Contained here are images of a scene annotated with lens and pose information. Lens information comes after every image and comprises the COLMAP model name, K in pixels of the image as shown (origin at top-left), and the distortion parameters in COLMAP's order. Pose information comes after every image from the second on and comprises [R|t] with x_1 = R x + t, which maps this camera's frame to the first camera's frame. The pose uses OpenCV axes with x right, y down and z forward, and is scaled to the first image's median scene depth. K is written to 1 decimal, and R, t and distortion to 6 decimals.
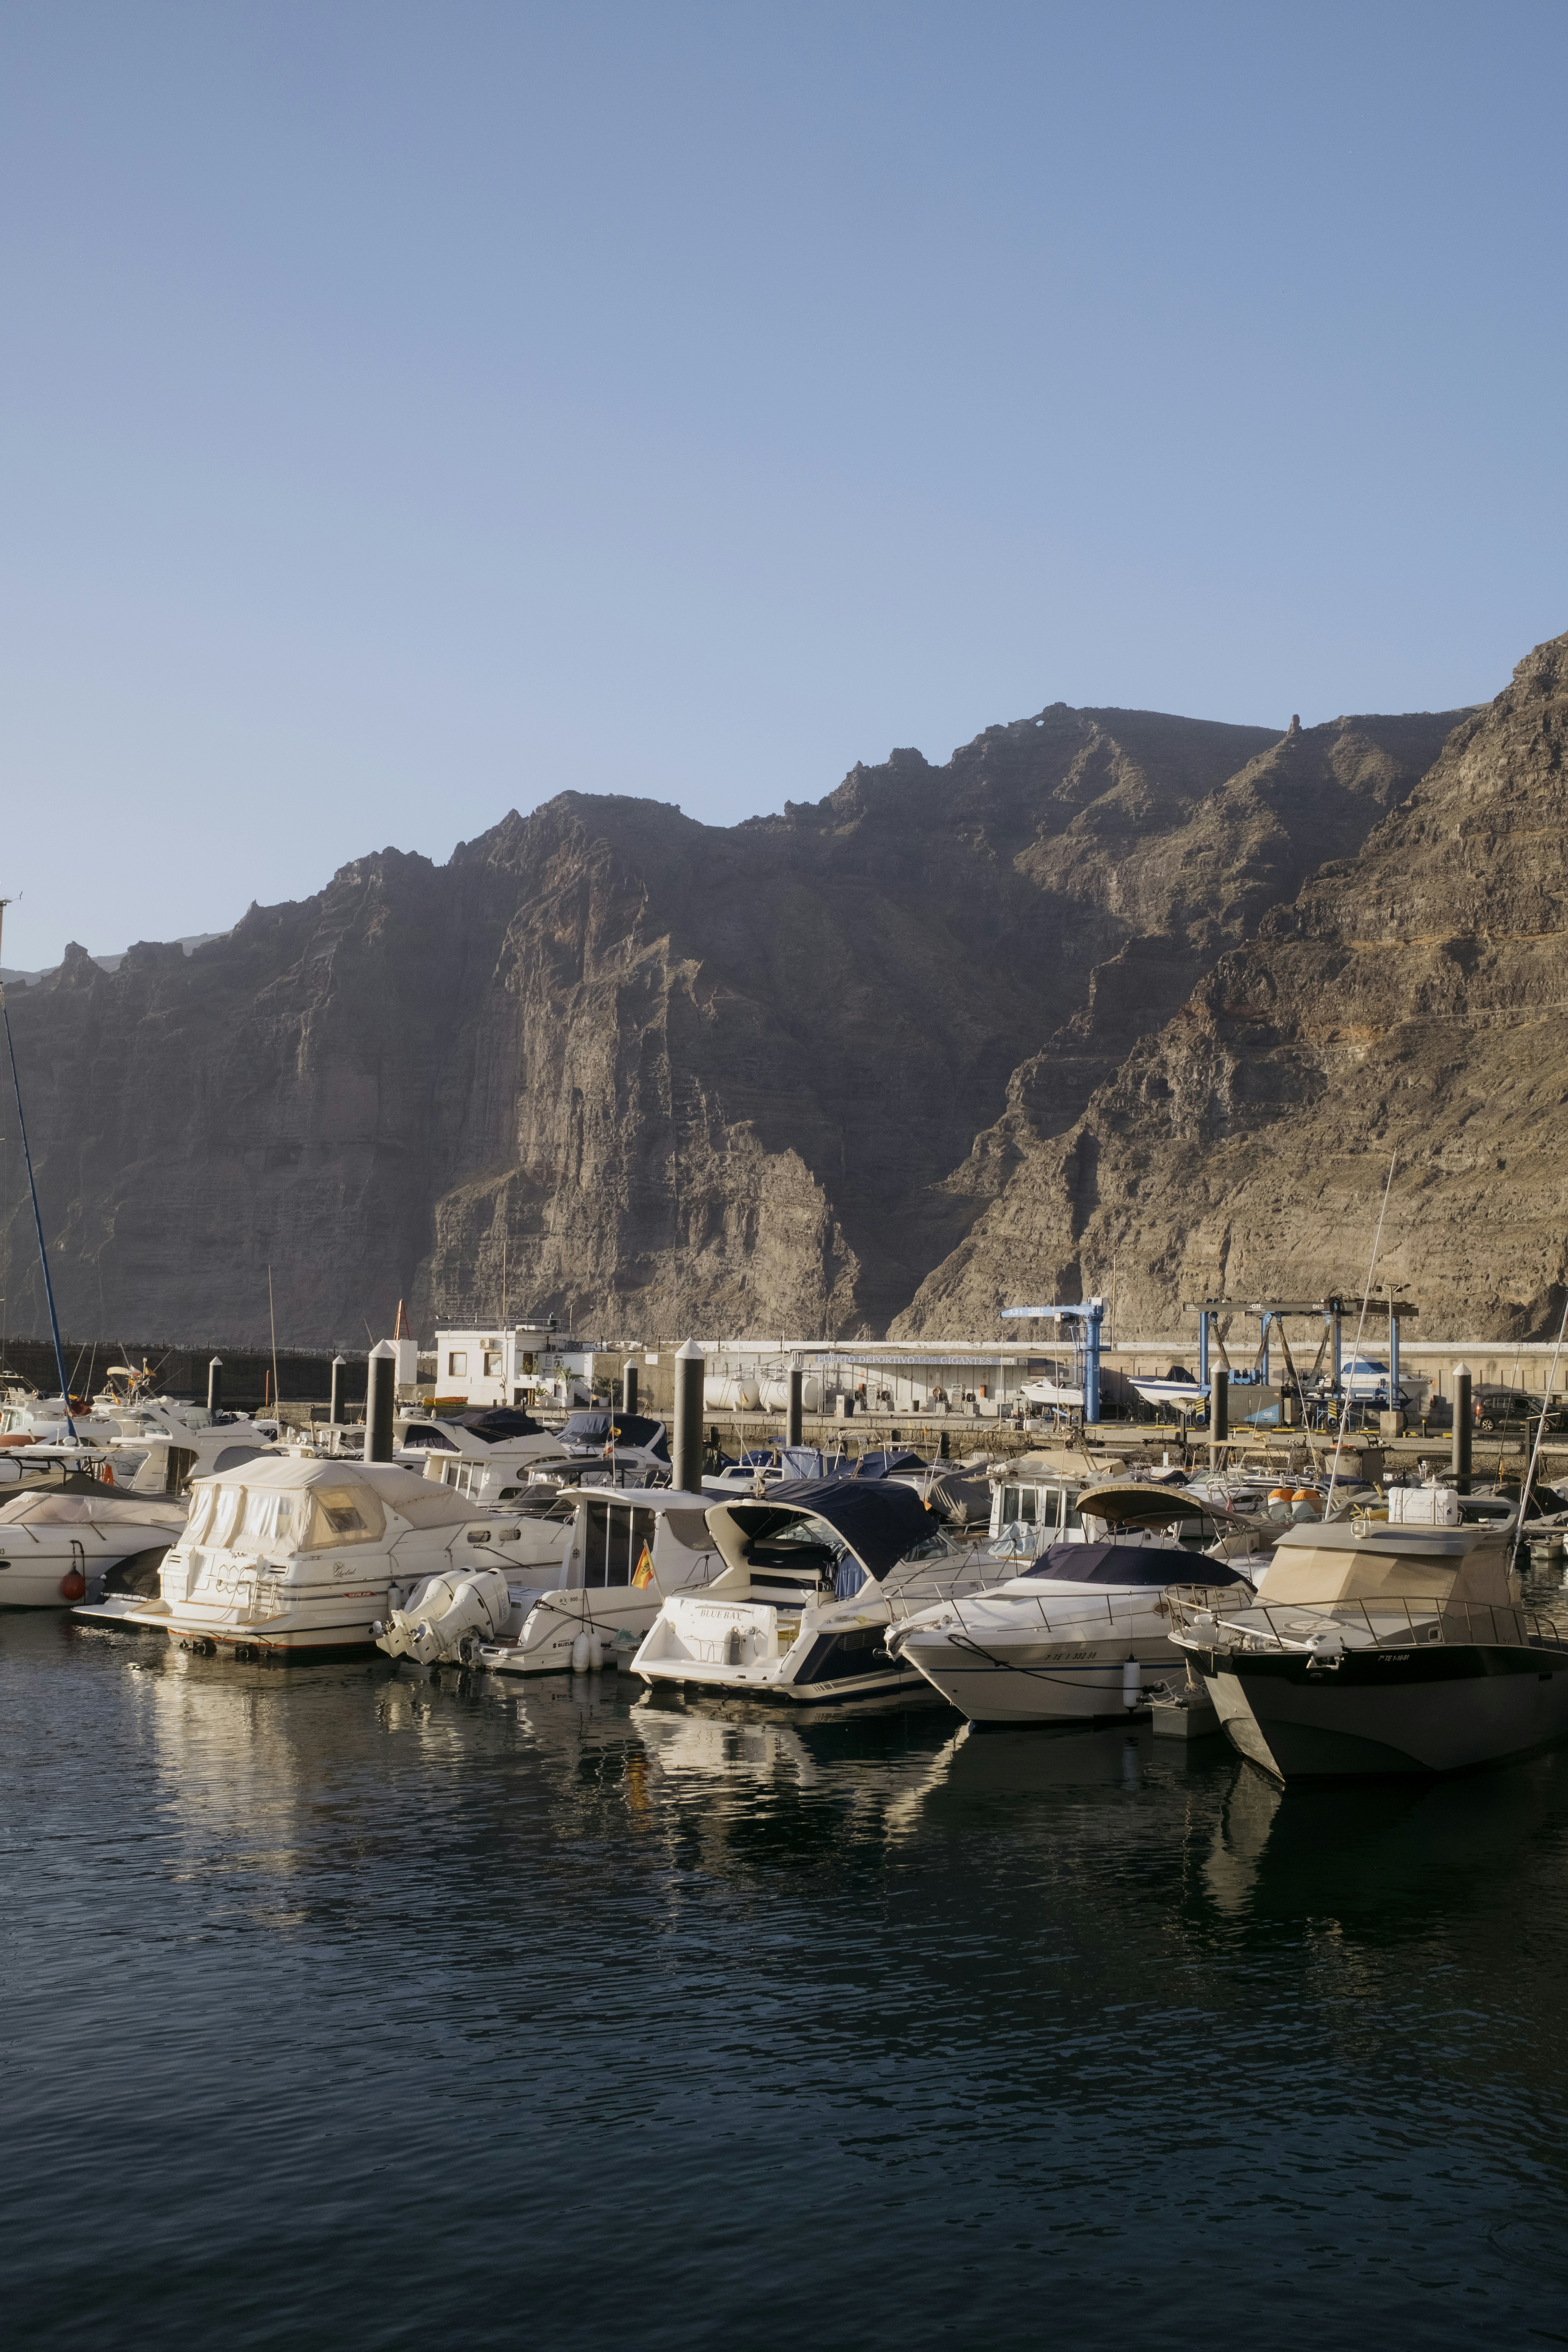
lens RADIAL K [[2378.5, 0, 784.0], [0, 2378.5, 1176.0], [0, 0, 1]] dist [-0.055532, 0.165786]
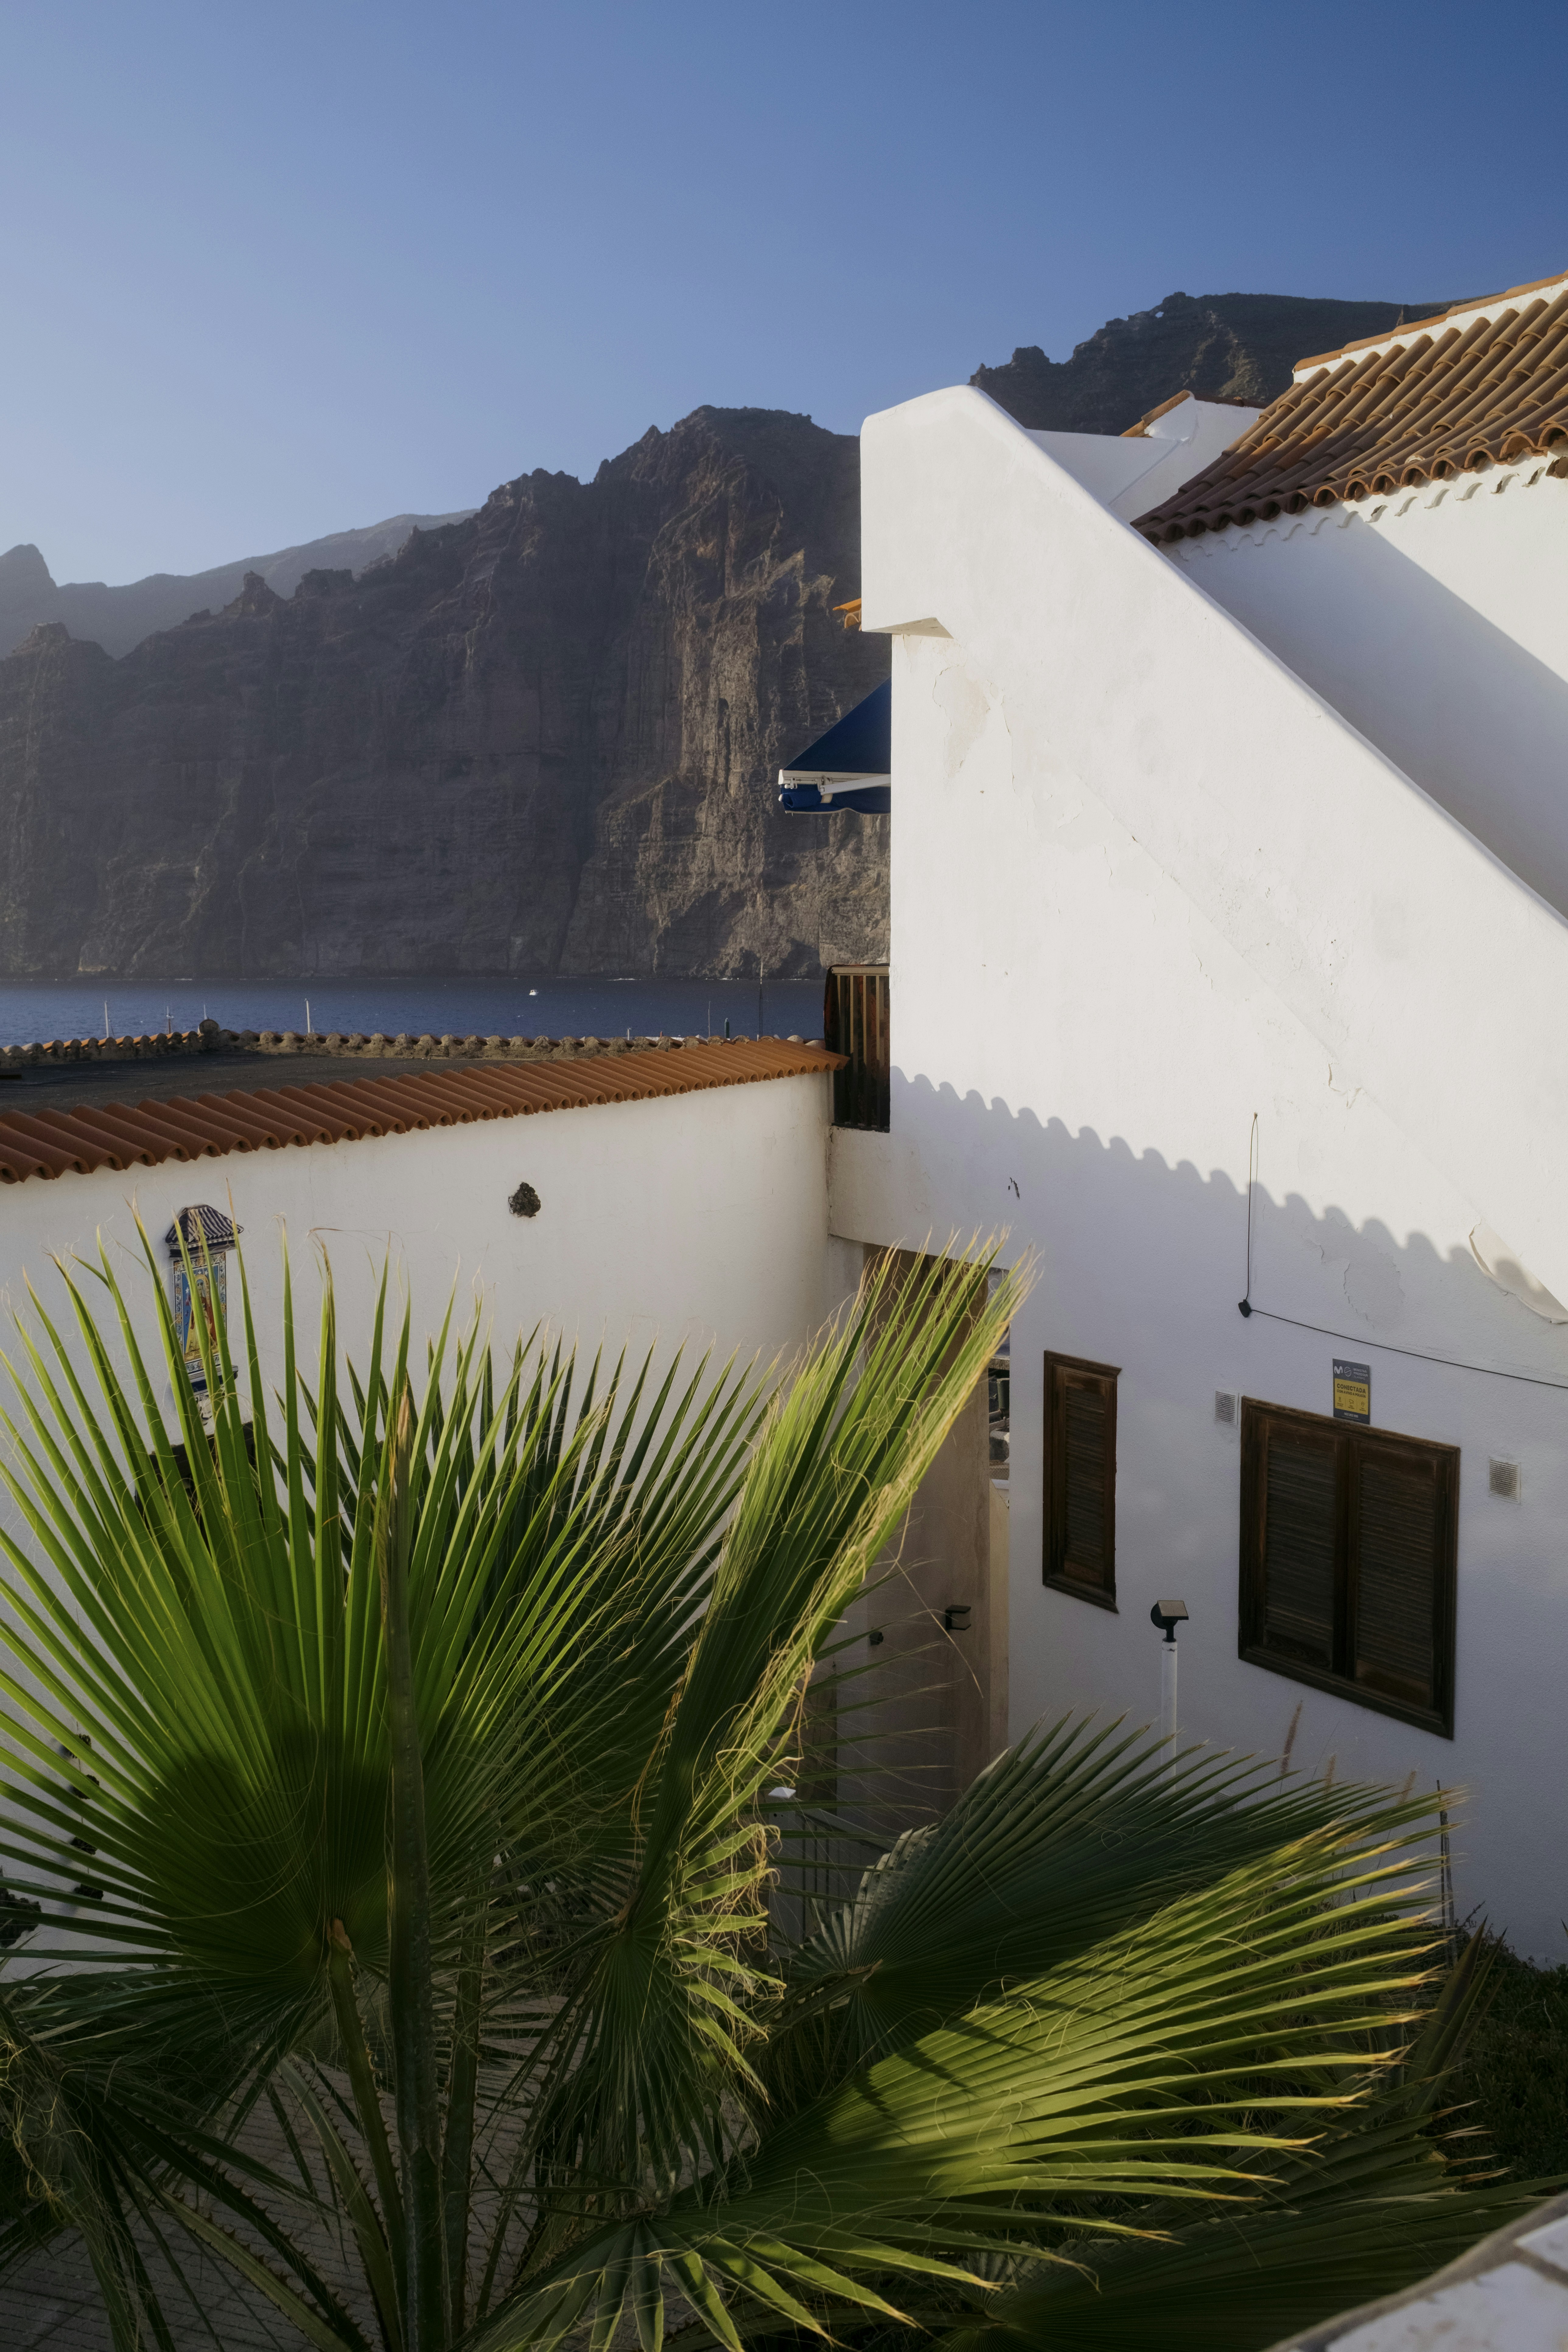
lens RADIAL K [[2378.5, 0, 784.0], [0, 2378.5, 1176.0], [0, 0, 1]] dist [-0.055532, 0.165786]
pose [[0.997633, -0.018162, -0.066316, 0.009505], [0.029910, 0.983081, 0.180713, -0.019701], [0.061912, -0.182269, 0.981298, -0.110378]]
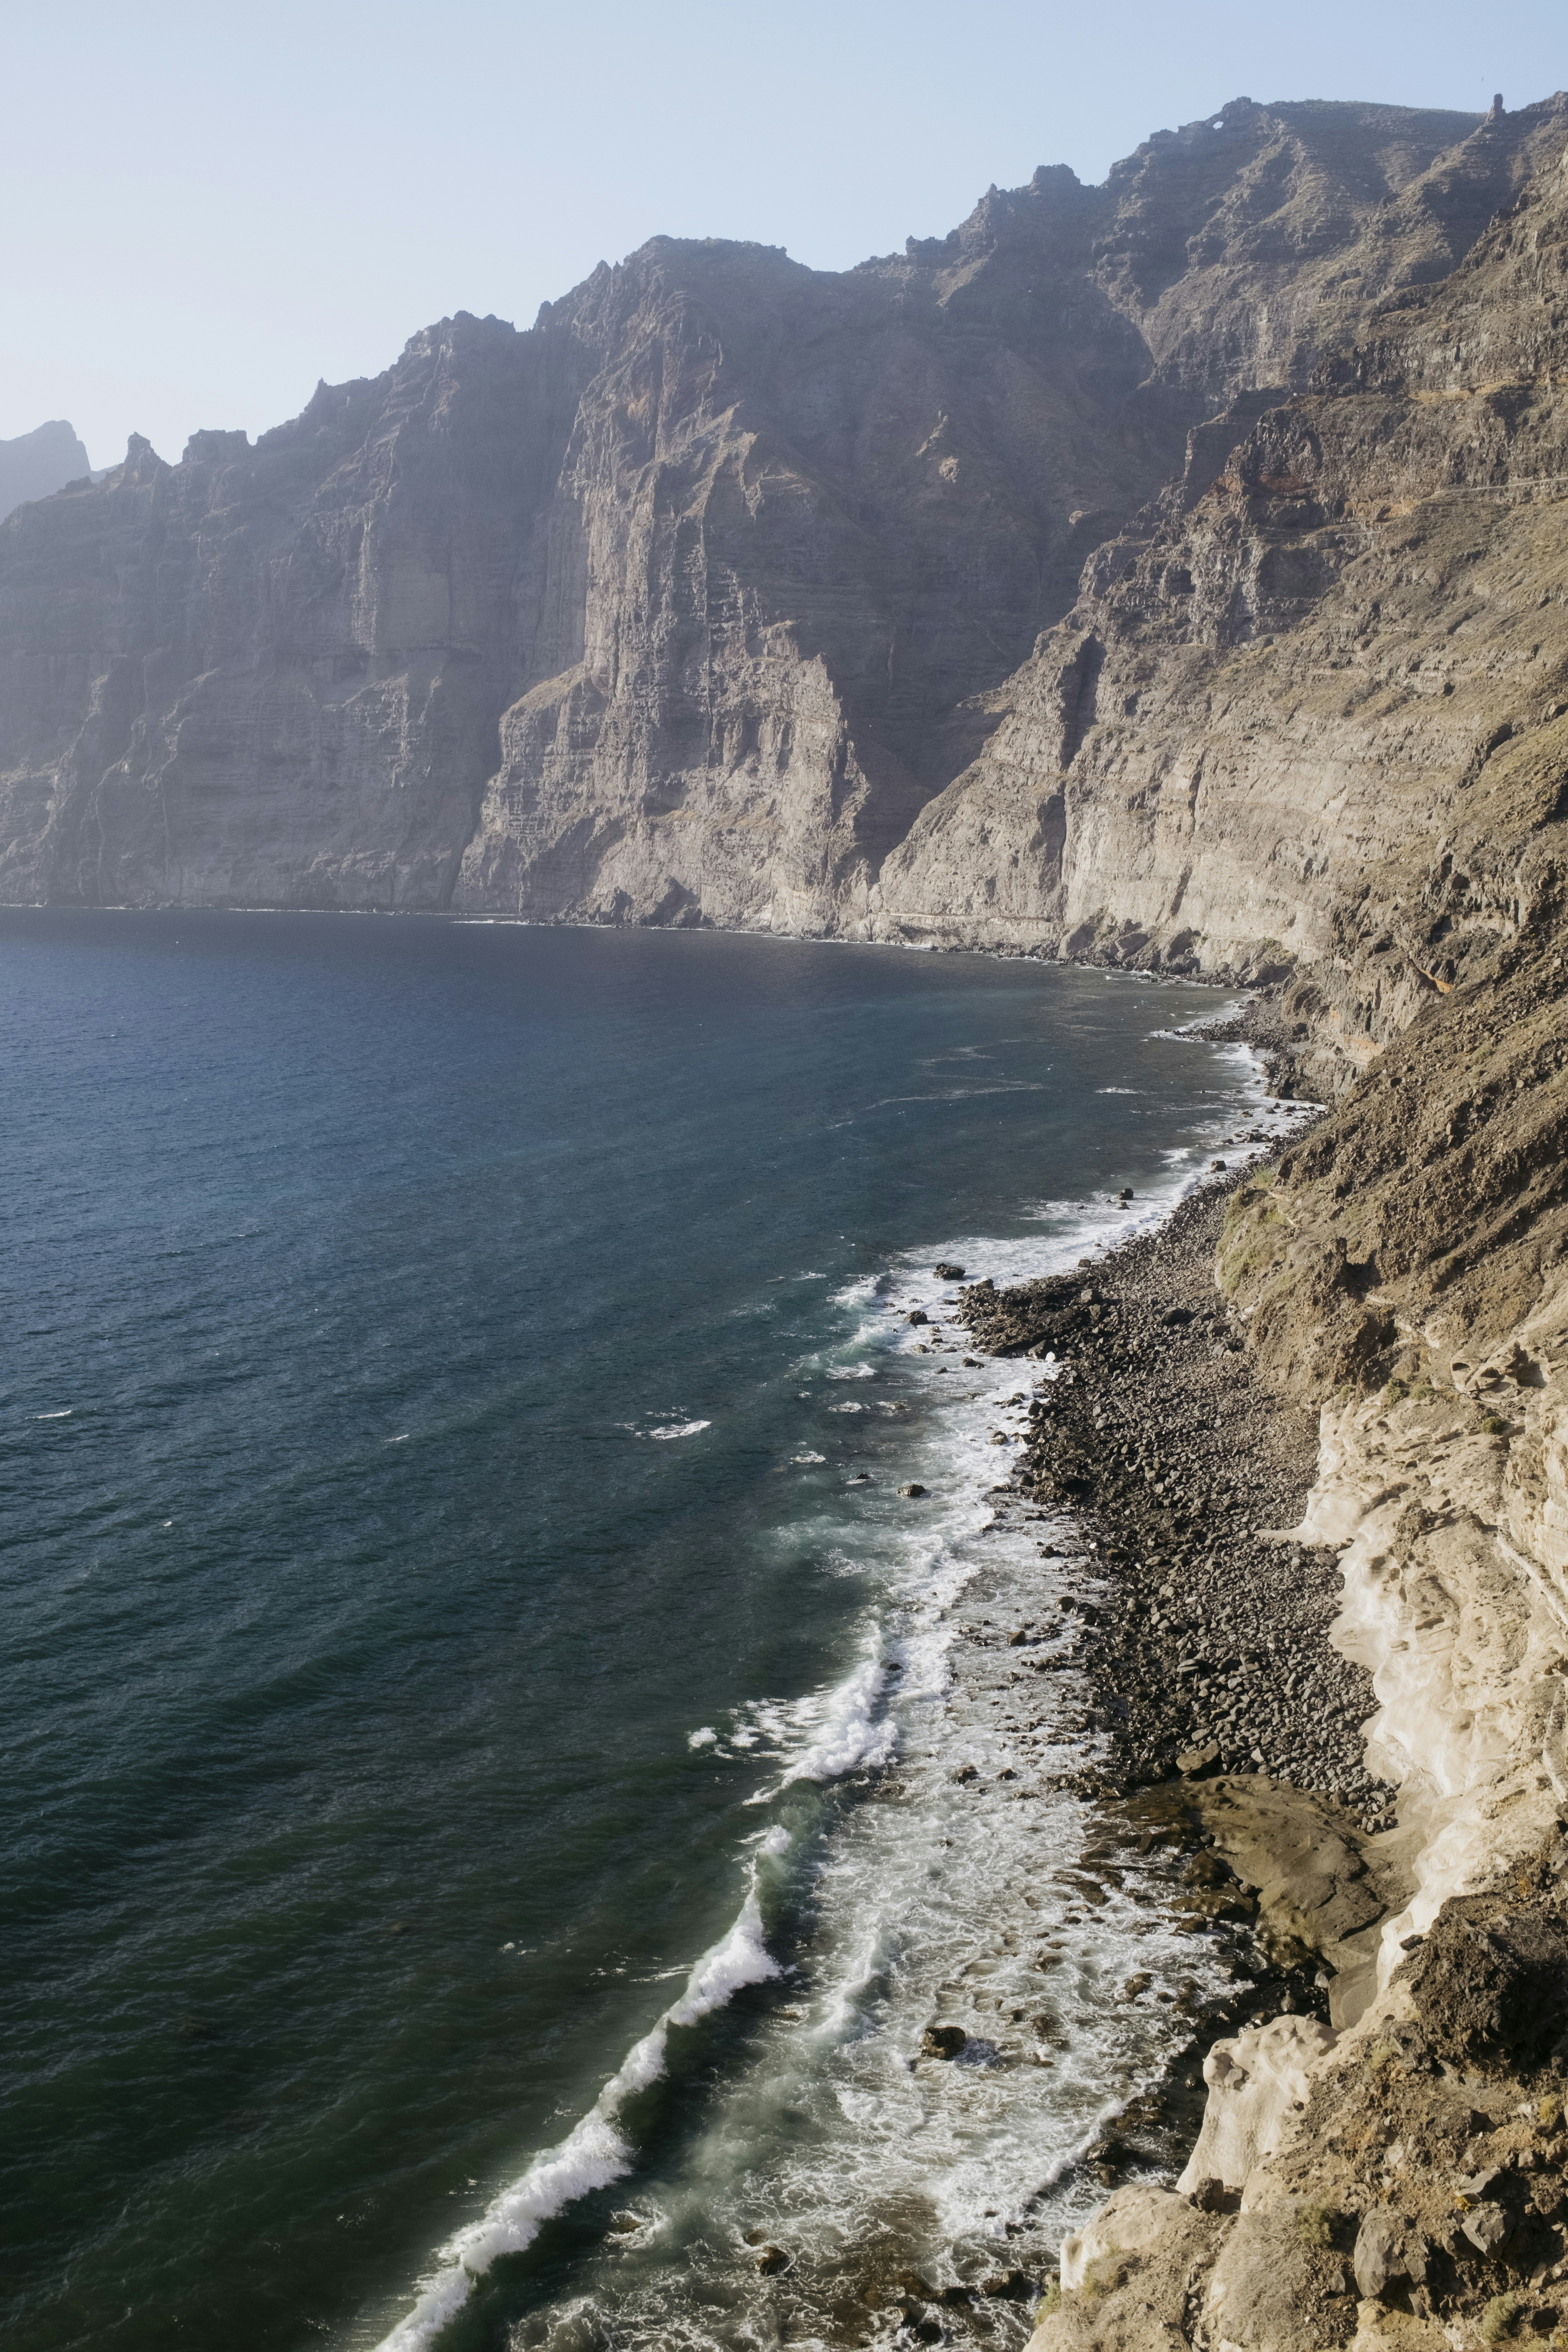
lens RADIAL K [[2378.5, 0, 784.0], [0, 2378.5, 1176.0], [0, 0, 1]] dist [-0.055532, 0.165786]
pose [[0.987995, 0.014794, -0.153777, 0.121540], [0.019100, 0.976069, 0.216620, -0.012905], [0.153301, -0.216957, 0.964069, 0.098581]]
